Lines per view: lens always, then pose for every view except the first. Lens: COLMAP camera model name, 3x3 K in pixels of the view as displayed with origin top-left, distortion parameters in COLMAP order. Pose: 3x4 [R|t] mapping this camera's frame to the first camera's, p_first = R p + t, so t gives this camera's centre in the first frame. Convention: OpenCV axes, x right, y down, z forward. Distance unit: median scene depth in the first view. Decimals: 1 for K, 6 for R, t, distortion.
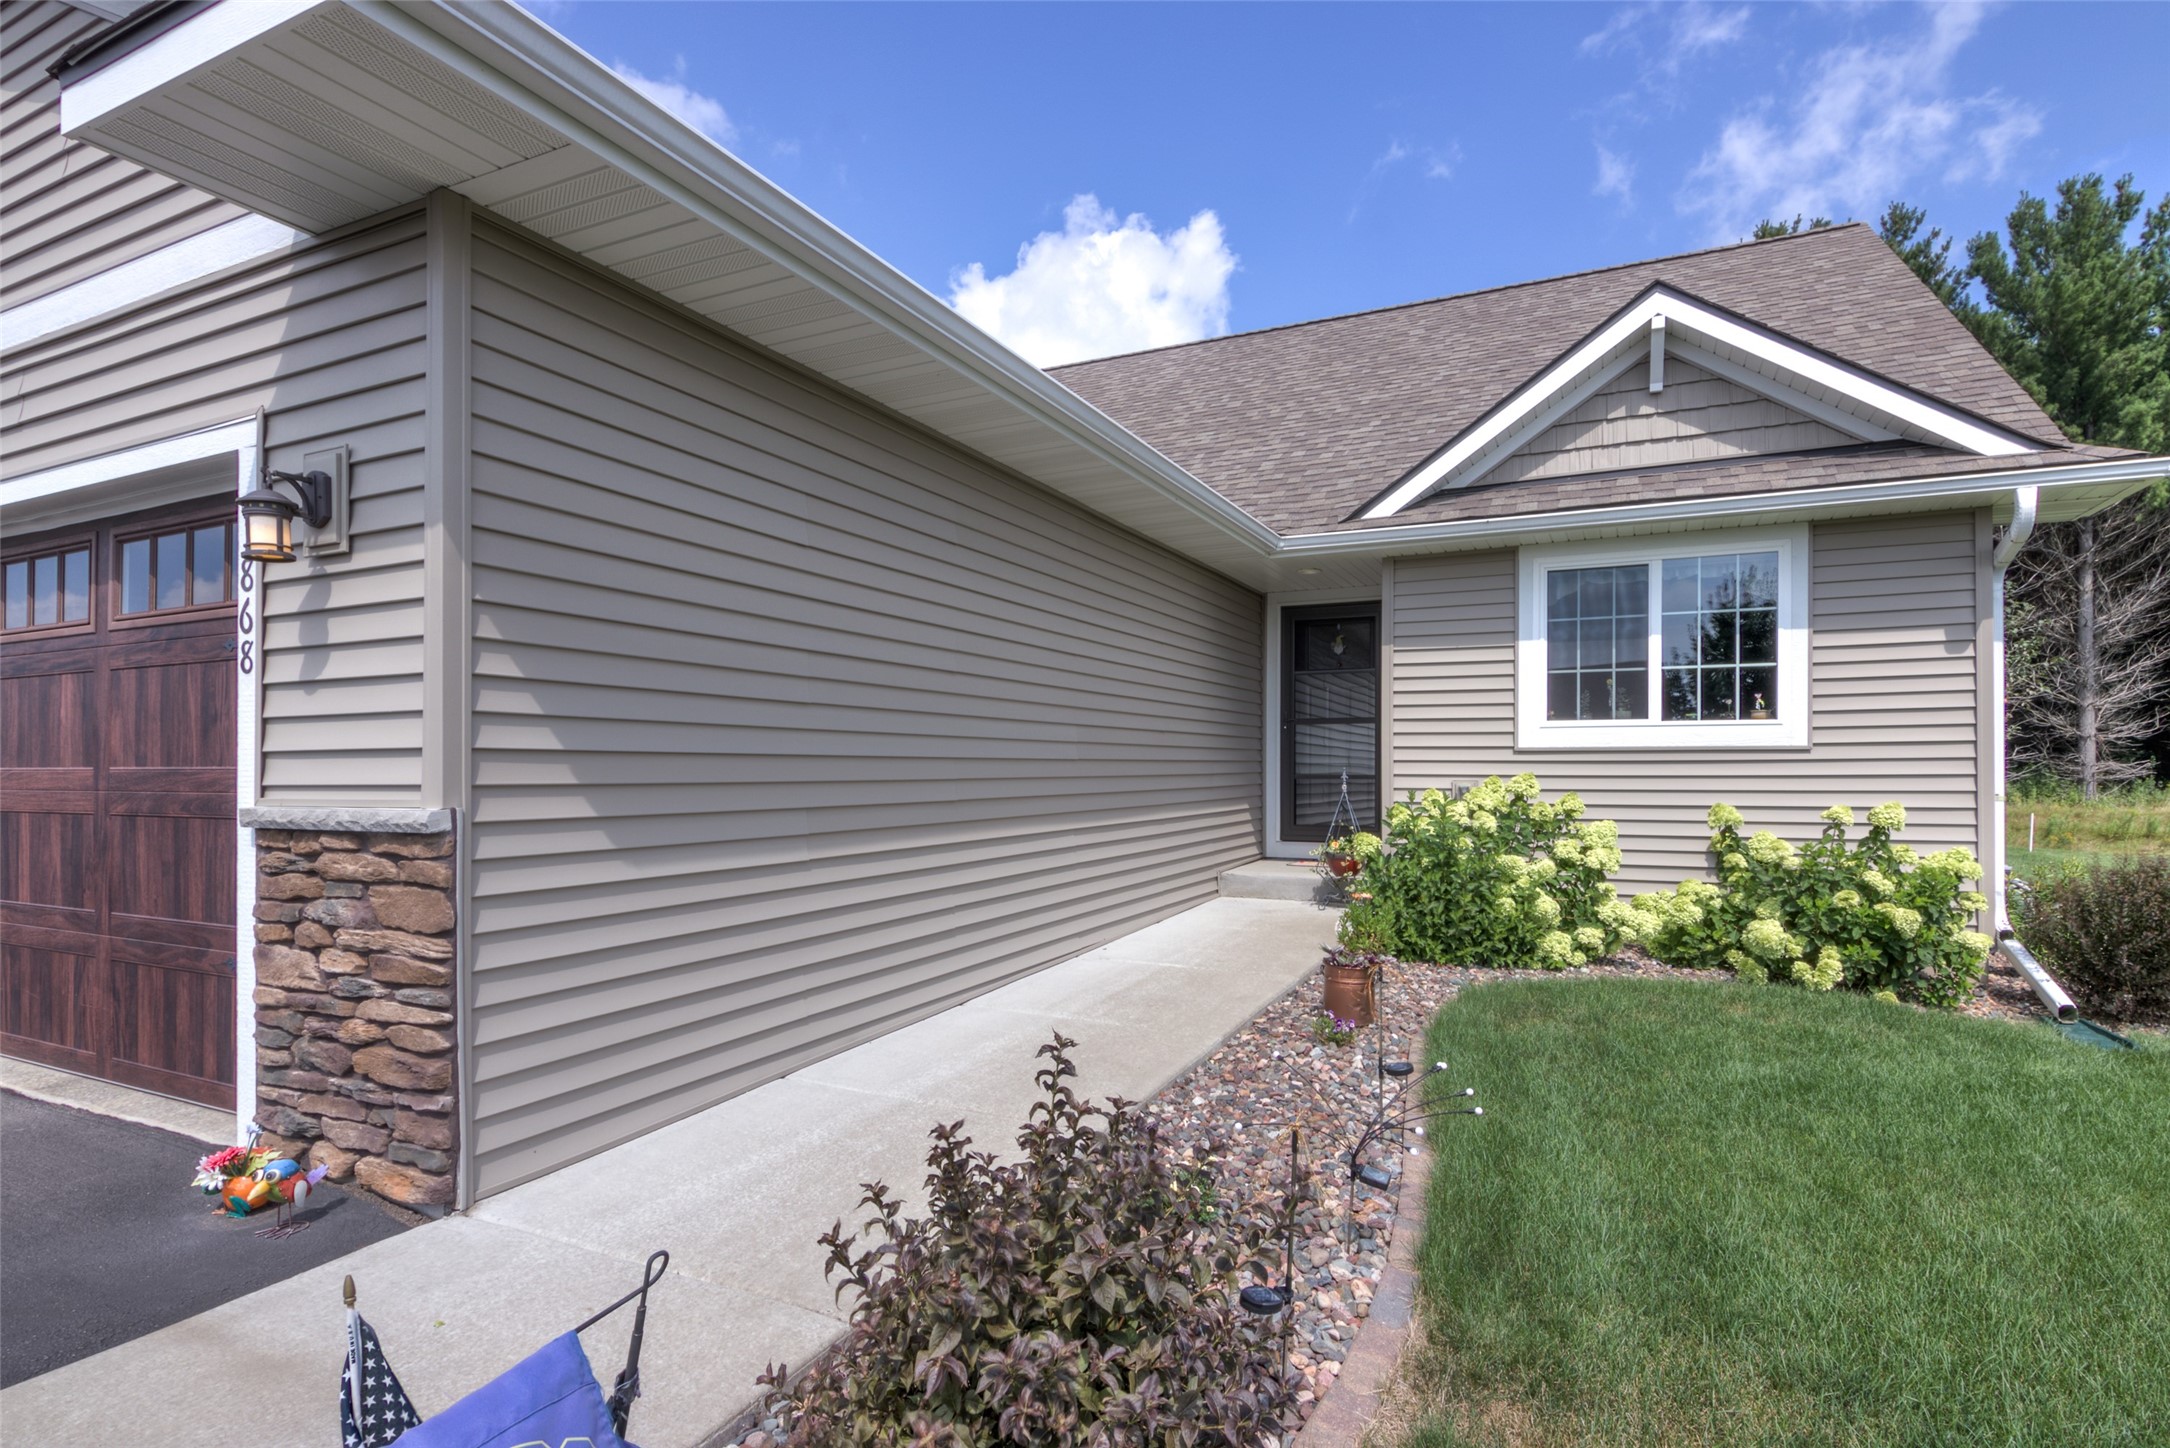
lens RADIAL K [[1109.3, 0, 1091.1], [0, 1109.3, 740.6], [0, 0, 1]] dist [0.022832, -0.023849]
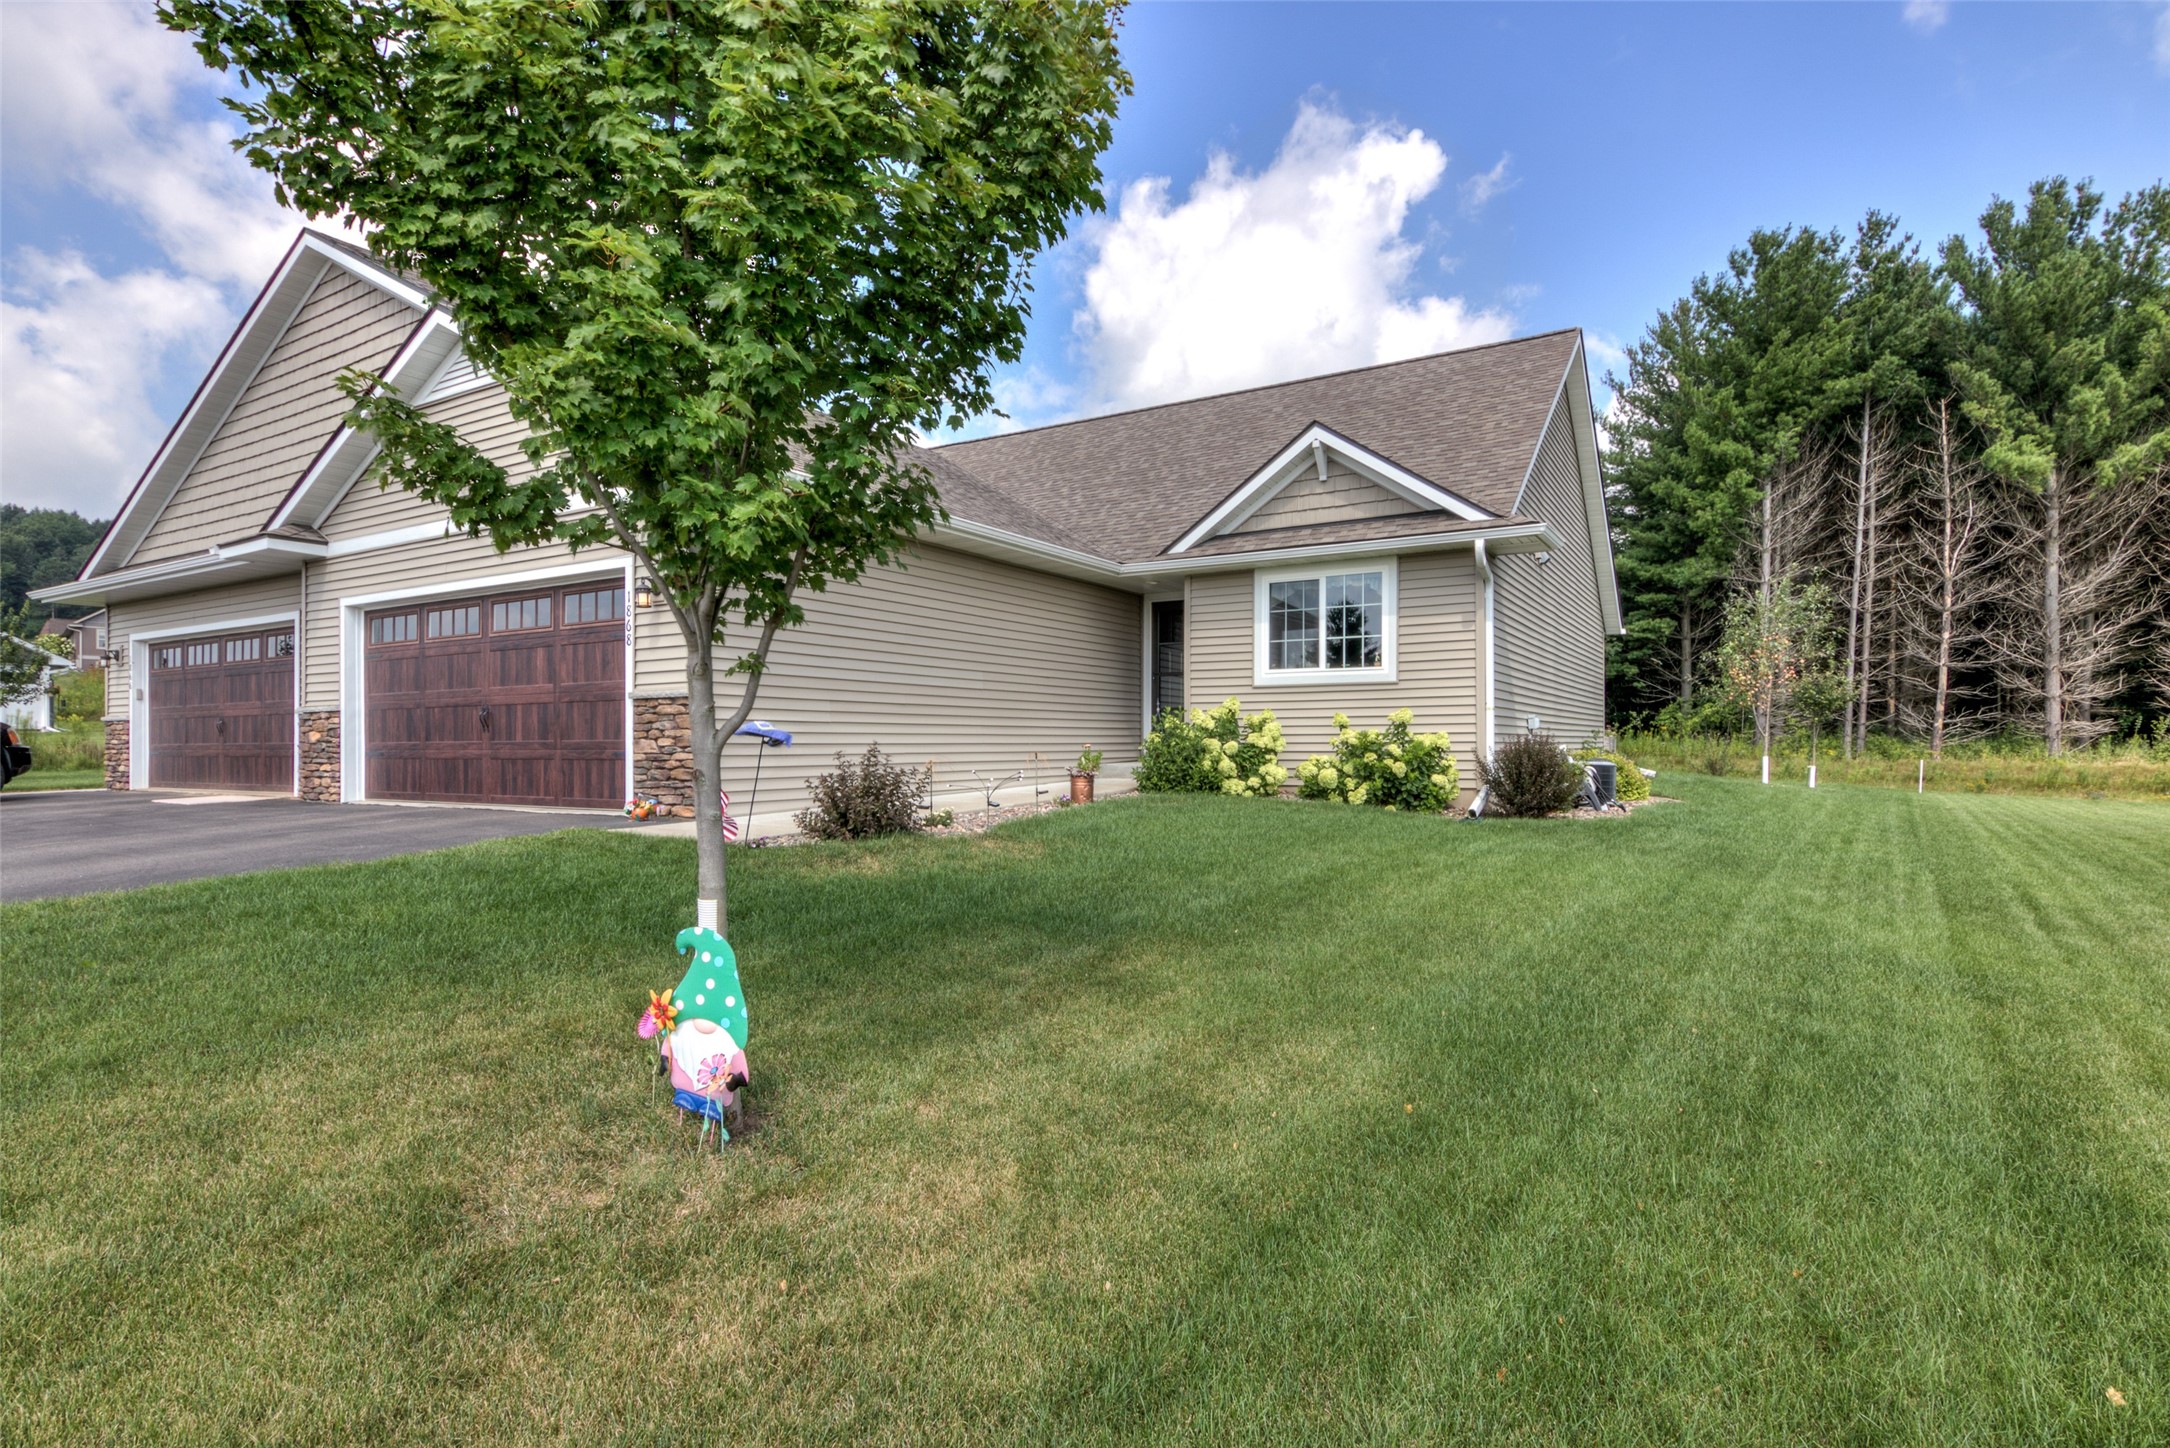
lens RADIAL K [[1109.3, 0, 1091.1], [0, 1109.3, 740.6], [0, 0, 1]] dist [0.022832, -0.023849]
pose [[0.994277, -0.000606, -0.106827, 0.330037], [0.002820, 0.999784, 0.020578, 0.058631], [0.106791, -0.020762, 0.994065, -0.781236]]
